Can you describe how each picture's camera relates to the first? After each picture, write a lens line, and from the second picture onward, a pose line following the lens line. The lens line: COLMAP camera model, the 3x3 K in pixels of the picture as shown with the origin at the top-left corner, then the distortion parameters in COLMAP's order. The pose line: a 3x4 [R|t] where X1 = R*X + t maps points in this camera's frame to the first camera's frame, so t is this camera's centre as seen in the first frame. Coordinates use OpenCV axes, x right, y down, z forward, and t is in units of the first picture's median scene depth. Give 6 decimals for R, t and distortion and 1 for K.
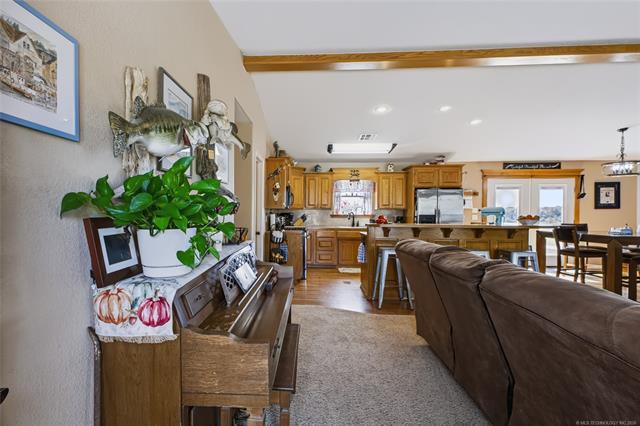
lens RADIAL K [[298.1, 0, 280.7], [0, 298.1, 217.3], [0, 0, 1]] dist [0.000604, 0.001096]
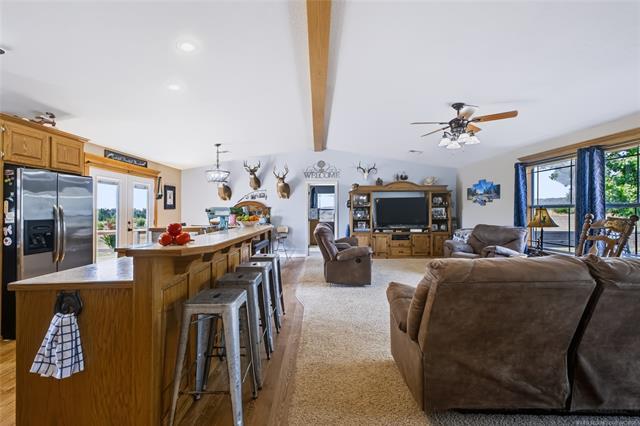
lens RADIAL K [[282.4, 0, 310.1], [0, 282.4, 207.6], [0, 0, 1]] dist [0.012497, -0.003018]
pose [[-0.095644, 0.007417, 0.995388, -0.040537], [0.023598, 0.999708, -0.005182, -0.016432], [-0.995136, 0.022993, -0.095791, 0.600822]]
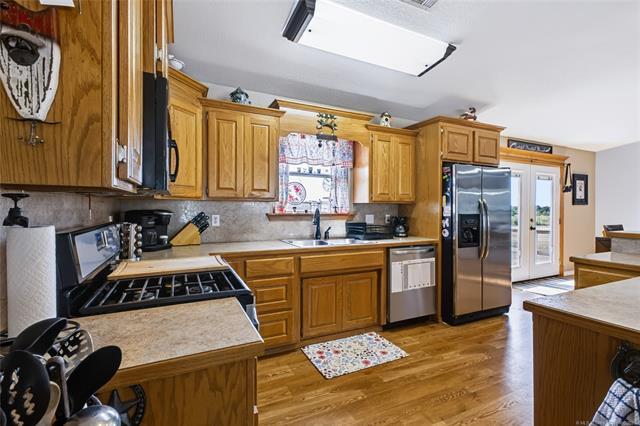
lens RADIAL K [[282.4, 0, 324.9], [0, 282.4, 212.3], [0, 0, 1]] dist [0.012497, -0.003018]
pose [[0.840184, -0.007716, 0.542246, 0.016917], [0.003387, 0.999954, 0.008982, -0.017275], [-0.542290, -0.005710, 0.840172, 0.741213]]
